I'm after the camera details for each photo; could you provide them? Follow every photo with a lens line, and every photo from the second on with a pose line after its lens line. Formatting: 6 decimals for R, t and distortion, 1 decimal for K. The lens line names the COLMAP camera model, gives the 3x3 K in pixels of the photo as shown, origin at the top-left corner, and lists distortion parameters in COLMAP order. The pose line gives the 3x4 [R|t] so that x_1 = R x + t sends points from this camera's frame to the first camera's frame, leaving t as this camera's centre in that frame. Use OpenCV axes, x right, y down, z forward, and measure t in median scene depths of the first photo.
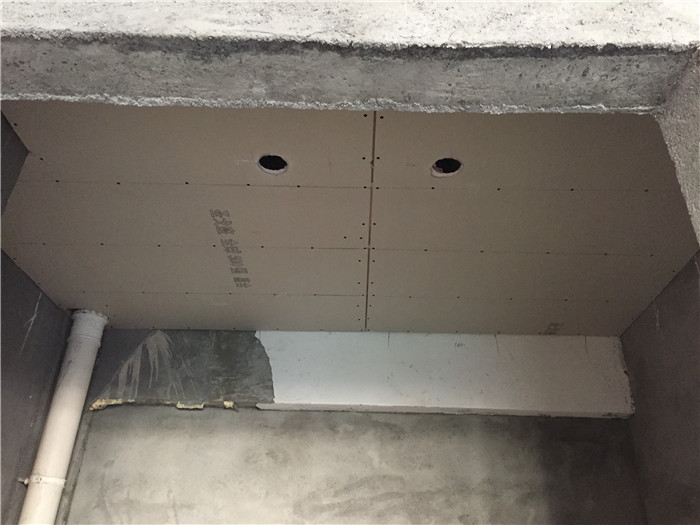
lens RADIAL K [[587.7, 0, 349.4], [0, 587.7, 260.4], [0, 0, 1]] dist [0.029952, -0.023943]
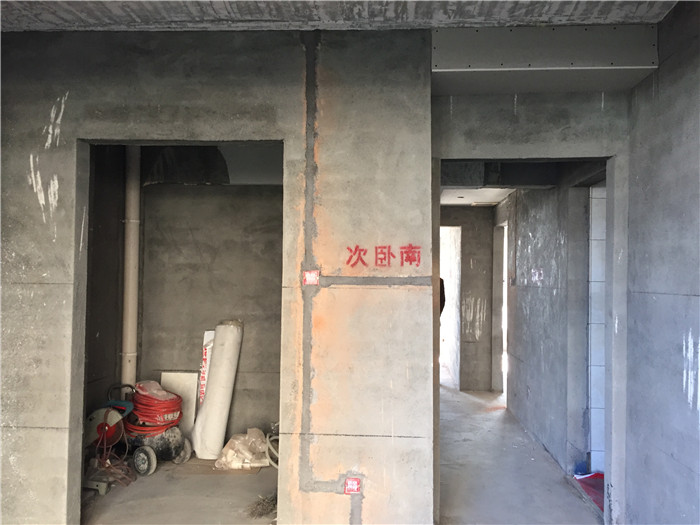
lens RADIAL K [[587.7, 0, 352.0], [0, 587.7, 263.4], [0, 0, 1]] dist [0.029952, -0.023943]
pose [[0.997866, -0.005606, -0.065053, 0.433562], [0.037364, 0.866085, 0.498498, -0.529214], [0.053547, -0.499865, 0.864447, -0.900114]]
